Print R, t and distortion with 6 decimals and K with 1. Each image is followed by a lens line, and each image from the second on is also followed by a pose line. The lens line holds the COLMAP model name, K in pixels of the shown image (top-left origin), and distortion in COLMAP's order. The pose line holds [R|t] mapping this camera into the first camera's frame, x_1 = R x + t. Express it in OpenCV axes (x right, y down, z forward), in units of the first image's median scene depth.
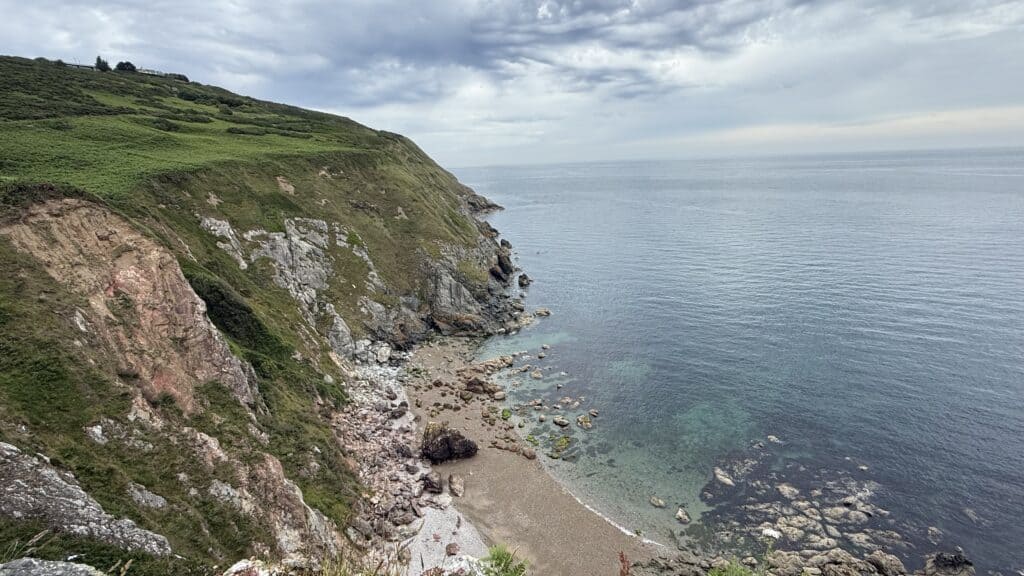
lens RADIAL K [[460.8, 0, 512.1], [0, 460.8, 292.2], [0, 0, 1]] dist [0.001562, -0.000242]
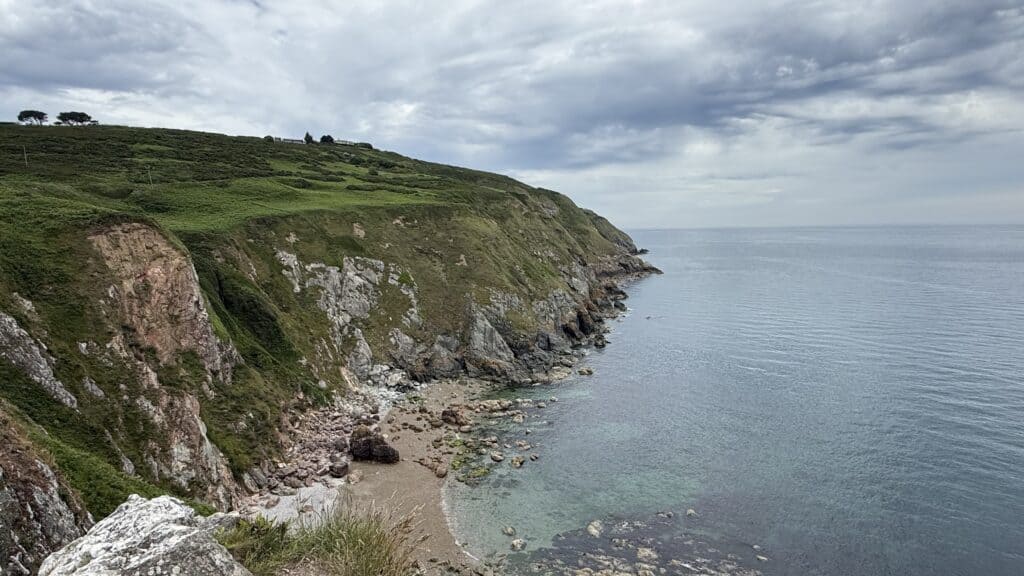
lens RADIAL K [[535.6, 0, 521.8], [0, 535.6, 291.4], [0, 0, 1]] dist [-0.009577, 0.004067]
pose [[0.924030, 0.065048, -0.376746, 0.478289], [-0.120298, 0.984836, -0.125010, 0.050539], [0.362901, 0.160834, 0.917843, -0.101552]]
